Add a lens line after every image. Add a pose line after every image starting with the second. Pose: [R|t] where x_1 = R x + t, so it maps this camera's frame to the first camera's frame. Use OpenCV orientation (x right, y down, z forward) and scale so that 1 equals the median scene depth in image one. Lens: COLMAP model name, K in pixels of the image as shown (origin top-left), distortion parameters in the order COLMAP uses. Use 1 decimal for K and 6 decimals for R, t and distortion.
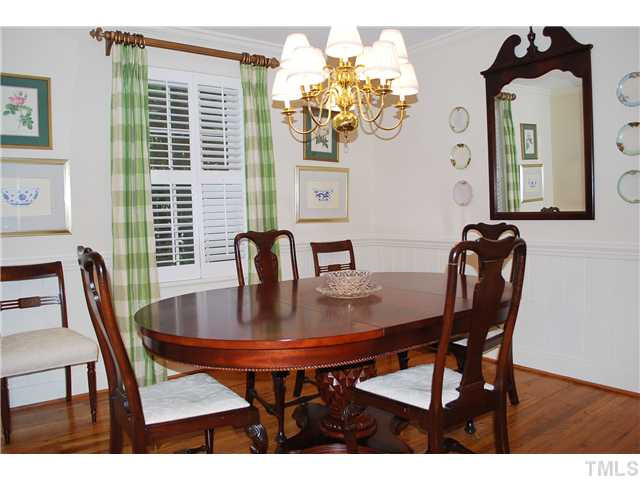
lens RADIAL K [[515.8, 0, 320.0], [0, 515.8, 240.0], [0, 0, 1]] dist [-0.054317, -0.002261]
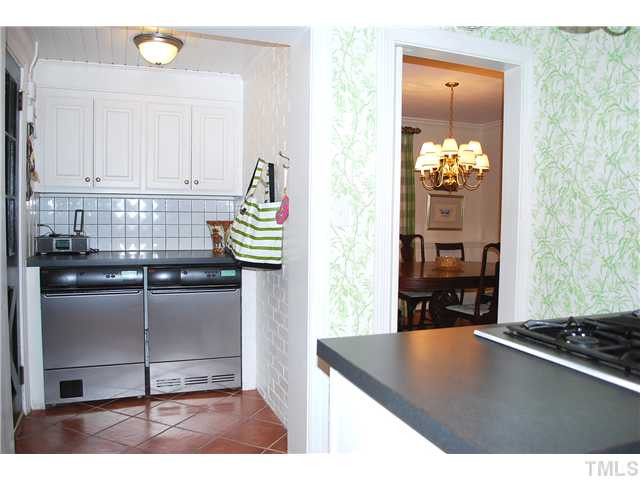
lens RADIAL K [[556.0, 0, 320.0], [0, 556.0, 240.0], [0, 0, 1]] dist [-0.101619, 0.000744]
pose [[0.966881, 0.053528, -0.249552, 0.063315], [-0.054661, 0.998502, 0.002394, 0.011627], [0.249306, 0.011326, 0.968359, -0.740006]]
